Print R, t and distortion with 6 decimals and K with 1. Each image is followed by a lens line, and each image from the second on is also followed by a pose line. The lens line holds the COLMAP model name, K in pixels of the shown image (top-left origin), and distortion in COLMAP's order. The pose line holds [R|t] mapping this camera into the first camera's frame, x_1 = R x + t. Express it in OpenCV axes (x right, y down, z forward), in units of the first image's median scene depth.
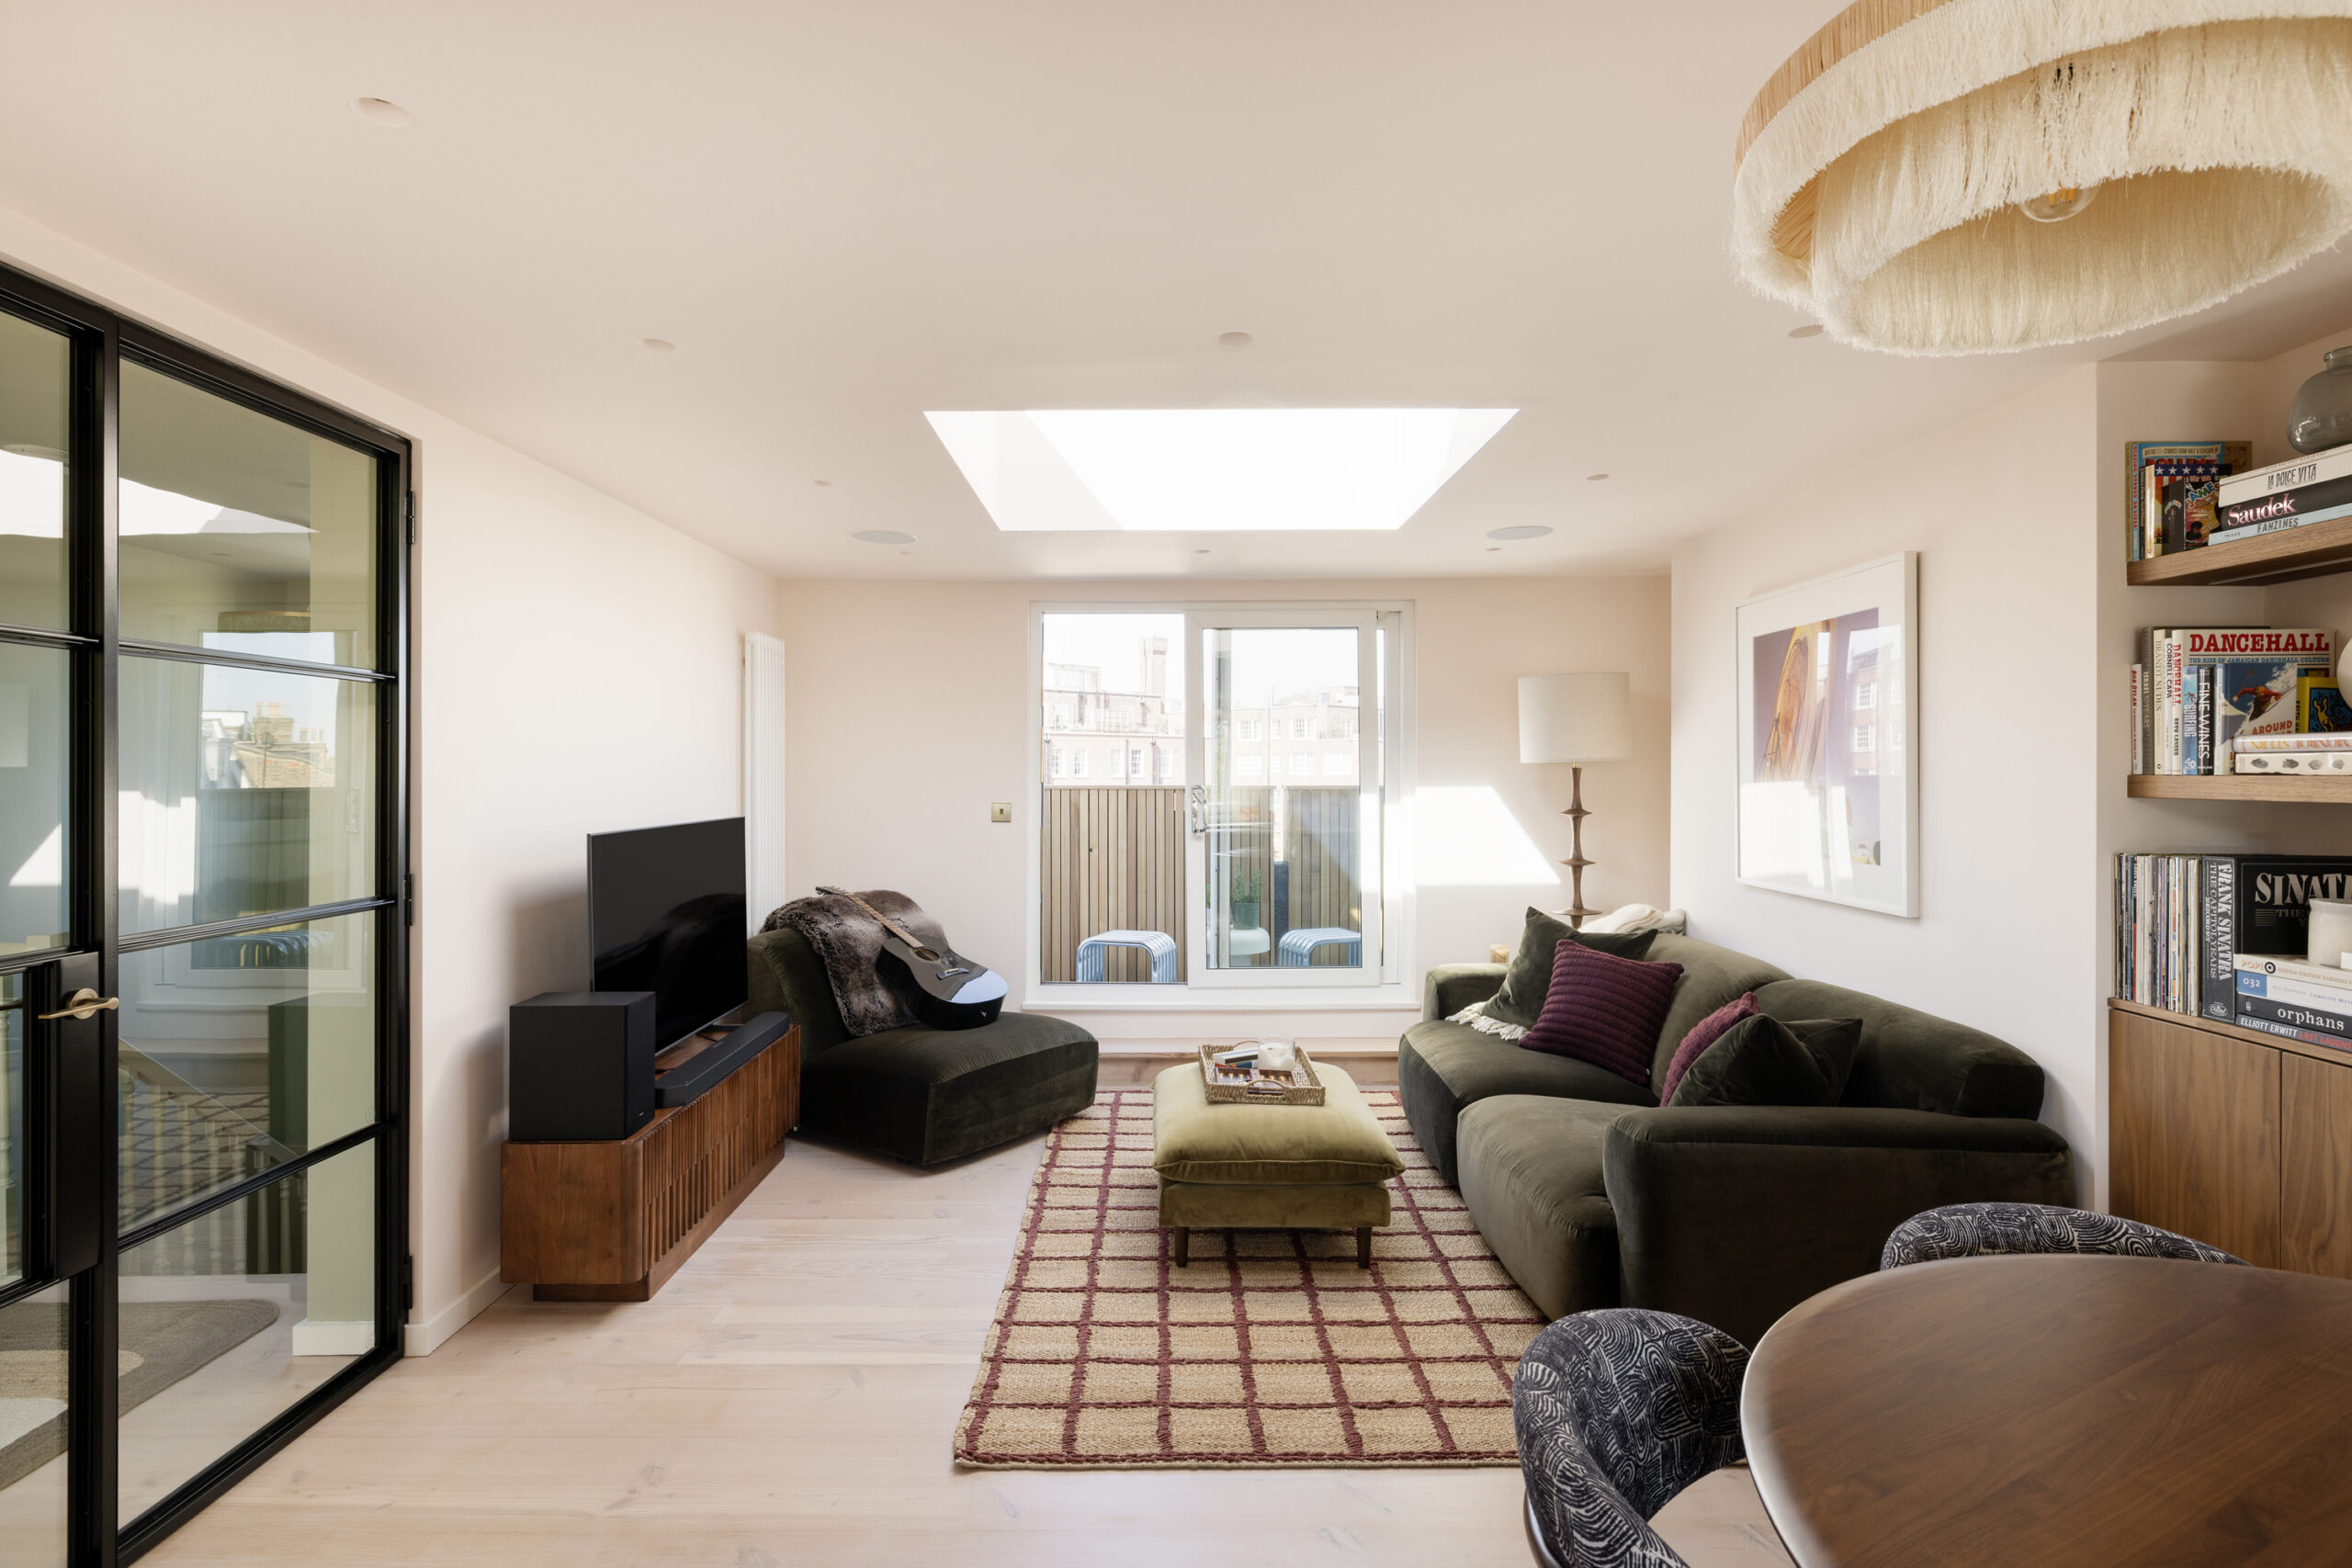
lens RADIAL K [[1159.0, 0, 1170.1], [0, 1159.0, 784.6], [0, 0, 1]] dist [-0.002787, 0.001257]
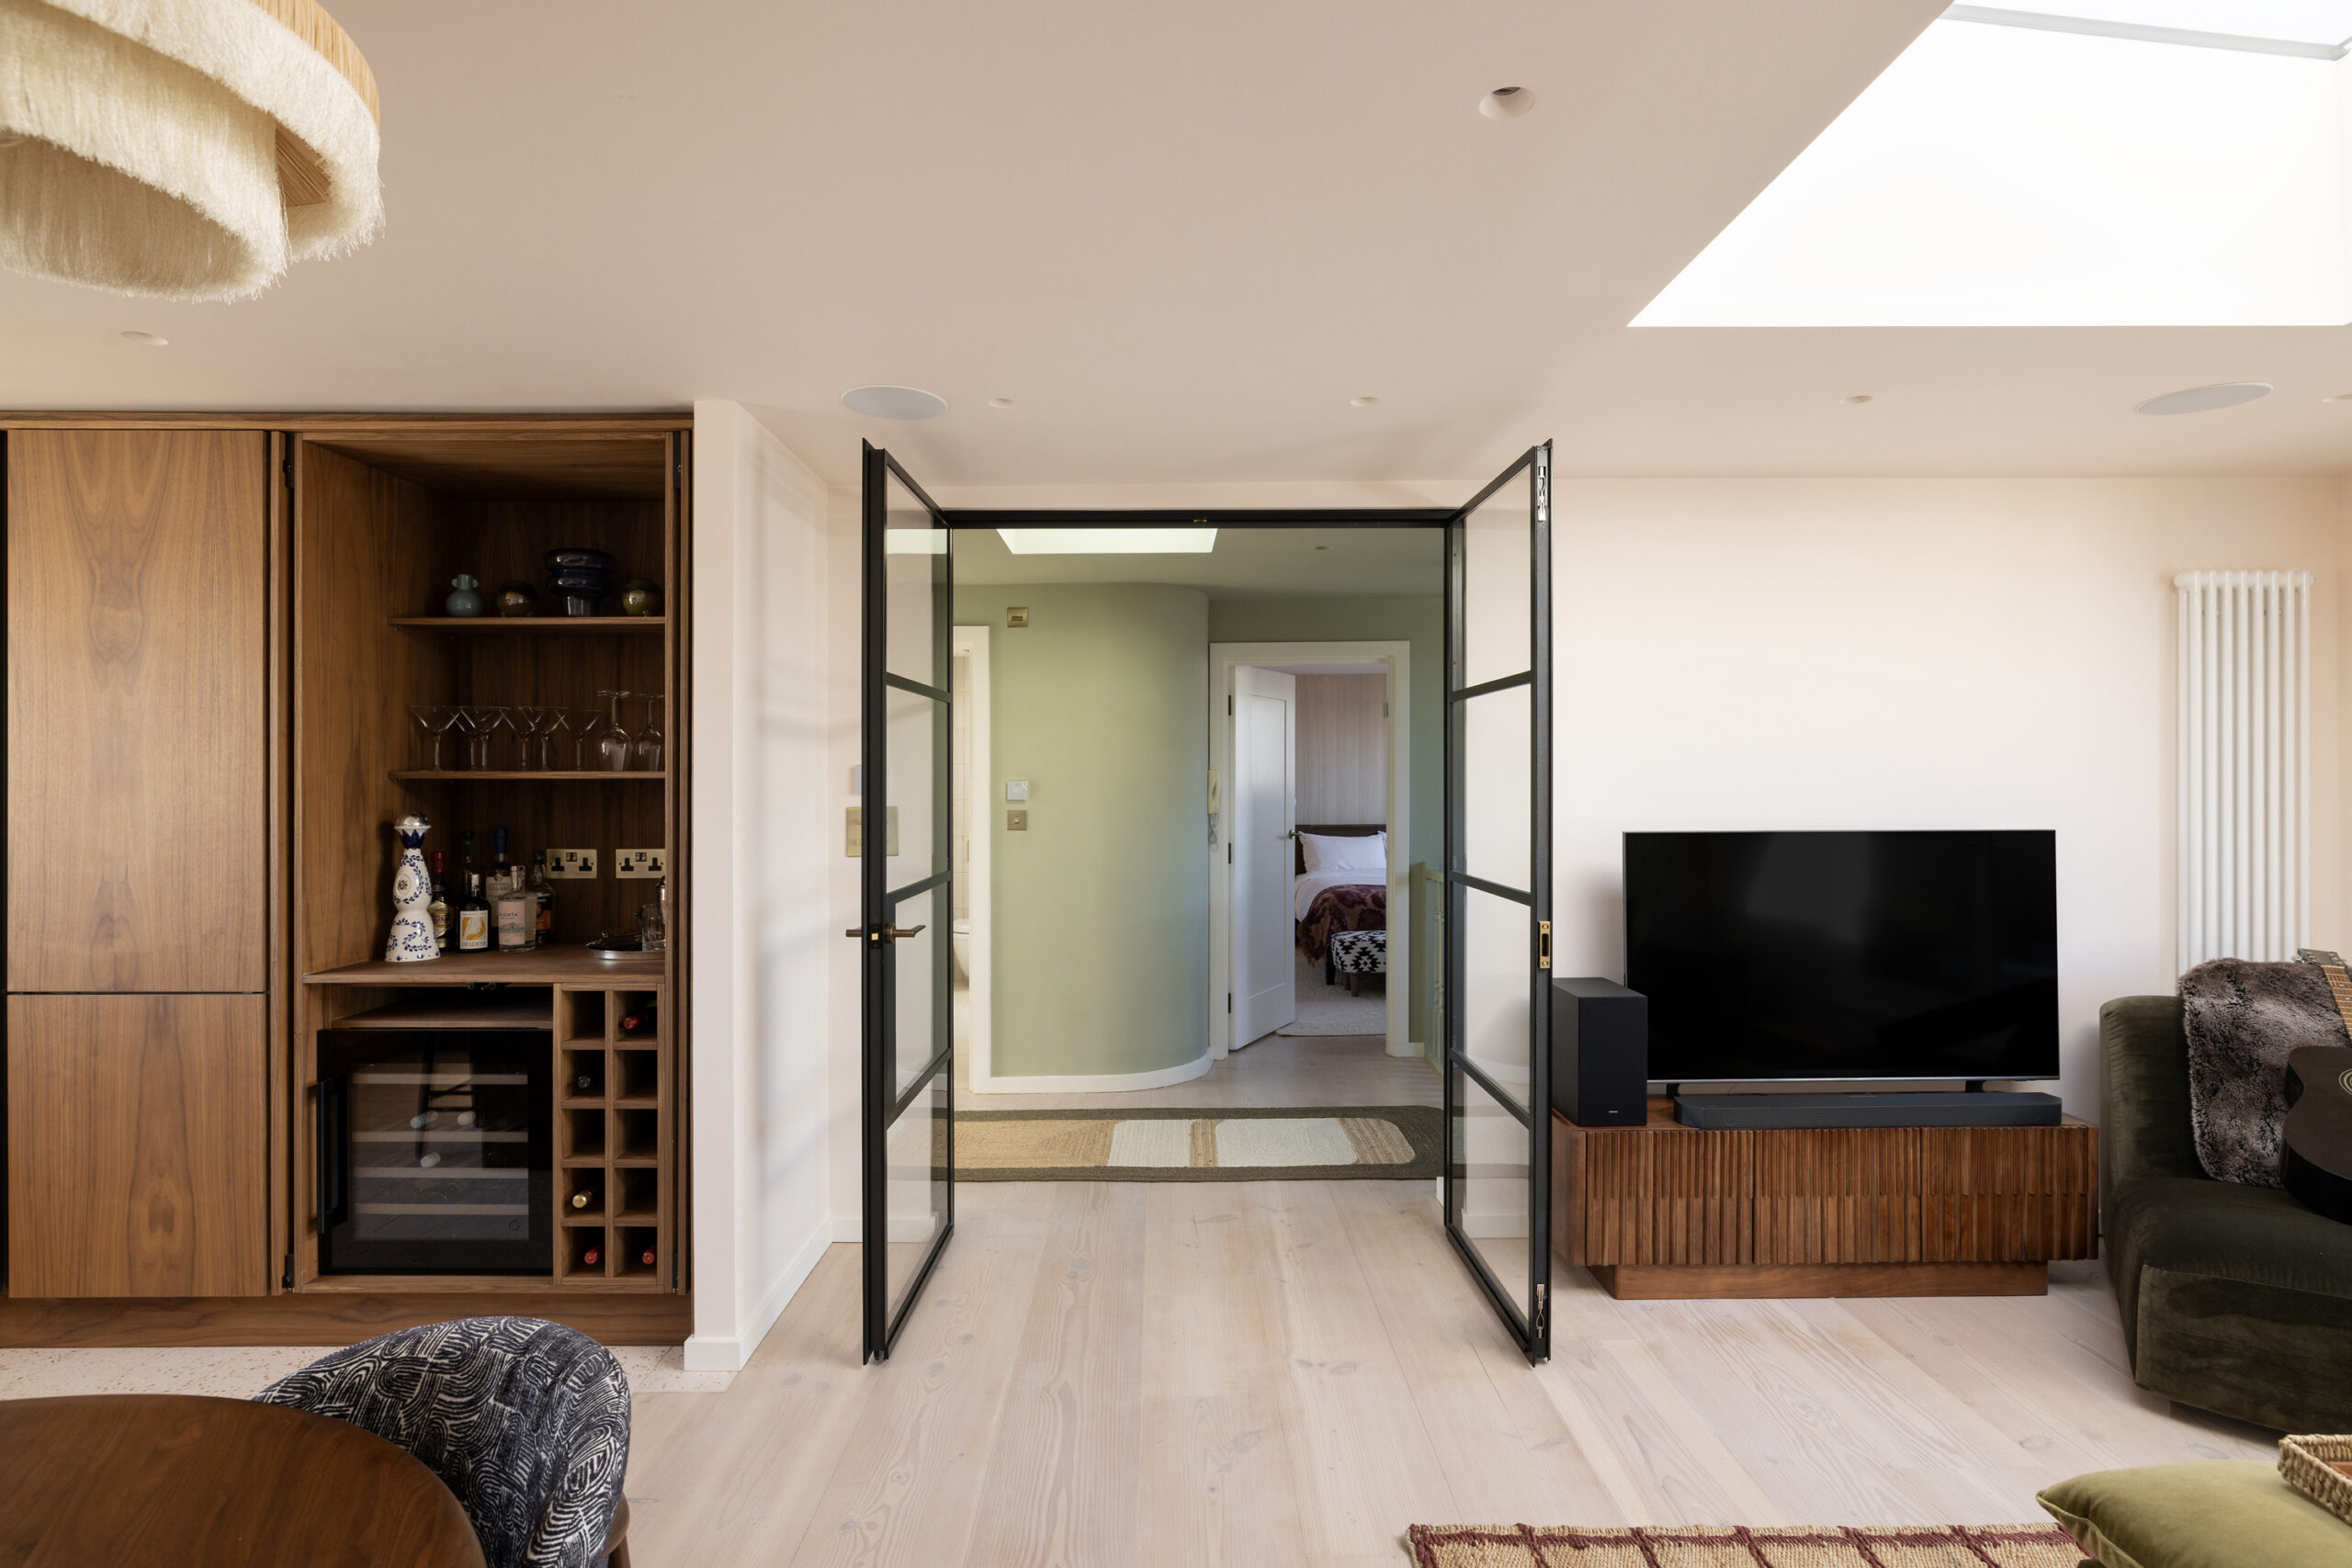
lens RADIAL K [[1159.0, 0, 1189.7], [0, 1159.0, 777.7], [0, 0, 1]] dist [-0.002787, 0.001257]
pose [[0.005454, -0.002414, -0.999982, 0.532789], [-0.009891, 0.999948, -0.002468, 0.001141], [0.999936, 0.009904, 0.005430, 0.606559]]
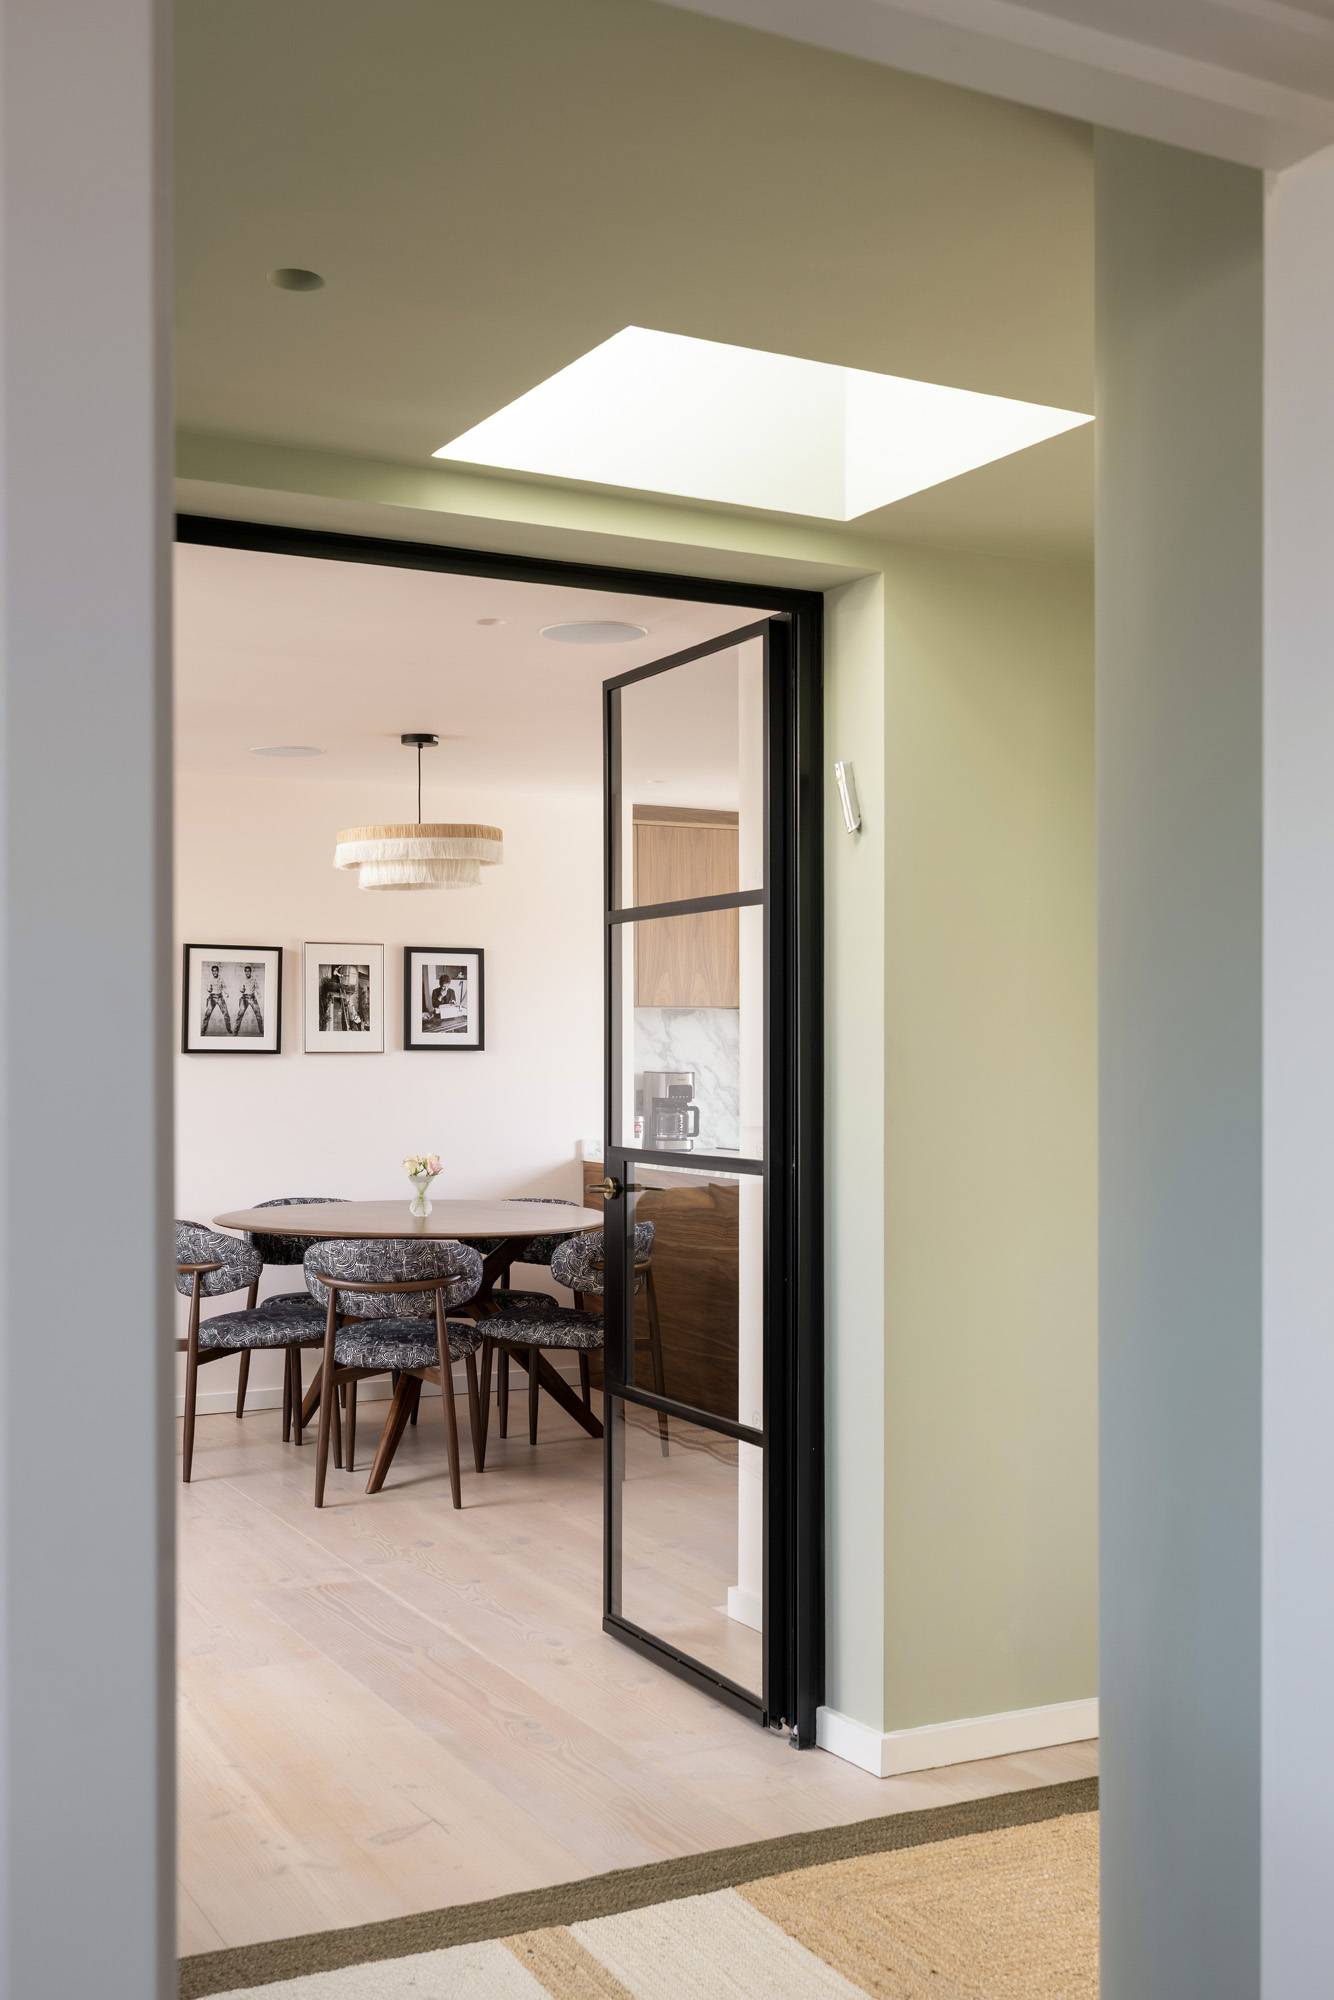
lens RADIAL K [[2014.9, 0, 660.1], [0, 2014.9, 1061.4], [0, 0, 1]] dist [0.010237, 0.000000]
pose [[-0.456882, -0.008087, 0.889491, -1.624069], [0.006582, 0.999901, 0.012472, 0.010460], [-0.889503, 0.011553, -0.456783, 1.007437]]
